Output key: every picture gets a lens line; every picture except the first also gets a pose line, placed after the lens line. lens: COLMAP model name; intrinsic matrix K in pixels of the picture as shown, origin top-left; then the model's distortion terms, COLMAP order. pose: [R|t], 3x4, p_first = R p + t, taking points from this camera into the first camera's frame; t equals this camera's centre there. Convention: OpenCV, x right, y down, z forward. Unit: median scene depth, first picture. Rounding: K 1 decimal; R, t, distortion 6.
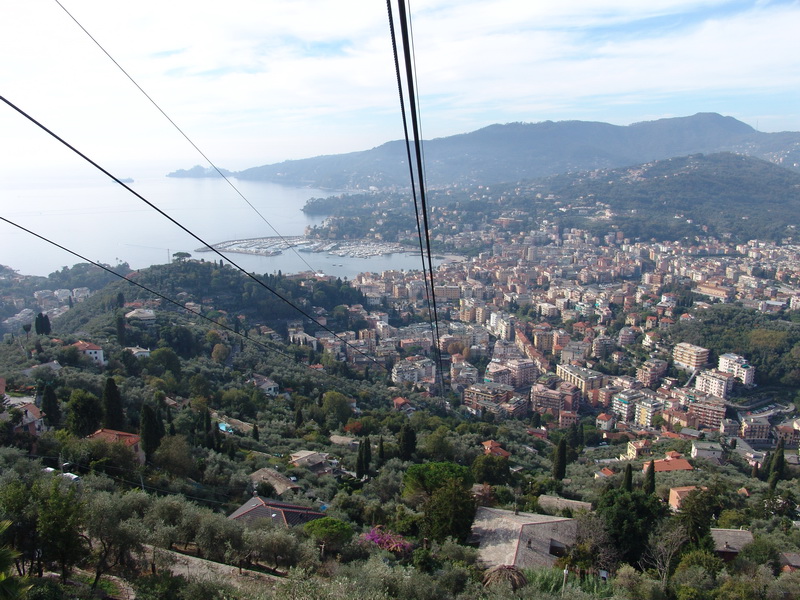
lens RADIAL K [[671.3, 0, 403.0], [0, 671.3, 304.2], [0, 0, 1]] dist [-0.153444, 0.140460]
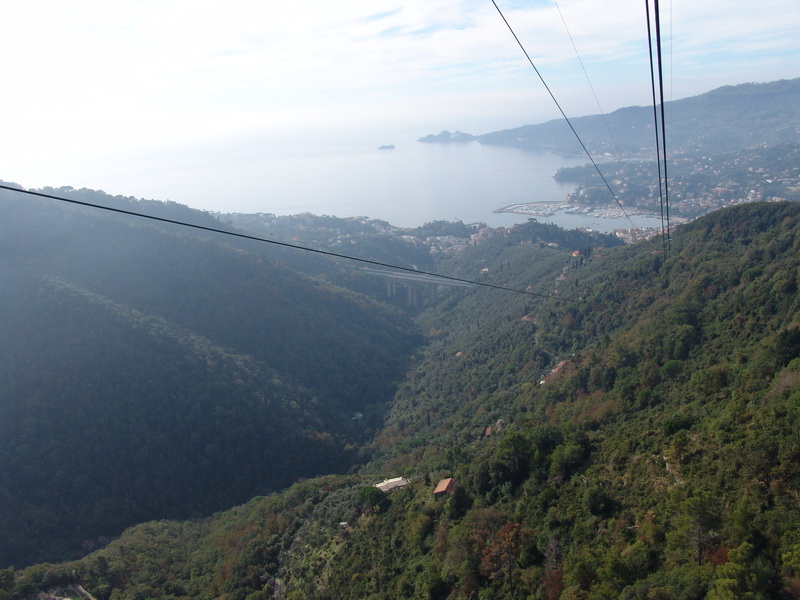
lens RADIAL K [[671.3, 0, 404.2], [0, 671.3, 299.4], [0, 0, 1]] dist [-0.153444, 0.140460]
pose [[0.949249, 0.040234, -0.311942, -0.031462], [-0.020412, 0.997574, 0.066552, 0.017775], [0.313863, -0.056807, 0.947767, -0.463519]]
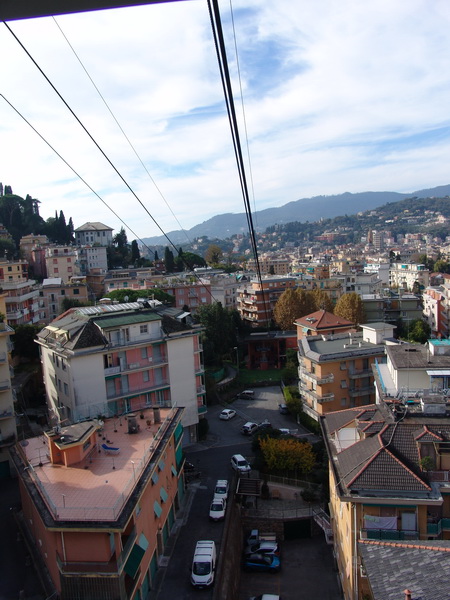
lens RADIAL K [[503.4, 0, 226.5], [0, 503.4, 295.9], [0, 0, 1]] dist [-0.153444, 0.140460]
pose [[0.998040, -0.059113, -0.020536, 0.023325], [0.056134, 0.990726, -0.123739, 0.038882], [0.027660, 0.122343, 0.992102, 0.361006]]
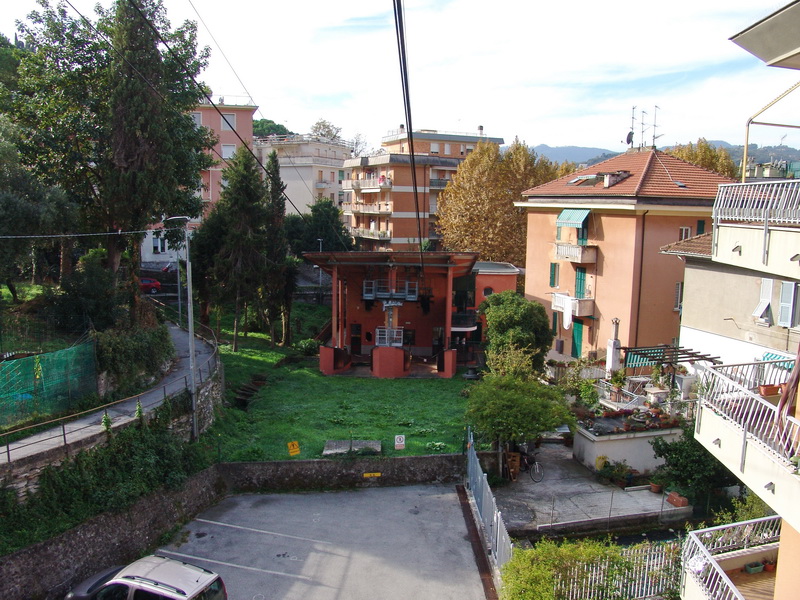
lens RADIAL K [[671.3, 0, 420.6], [0, 671.3, 303.2], [0, 0, 1]] dist [-0.153444, 0.140460]
pose [[0.998667, 0.007049, 0.051138, 0.026850], [-0.002835, 0.996627, -0.082016, 0.040233], [-0.051544, 0.081761, 0.995318, 0.414340]]
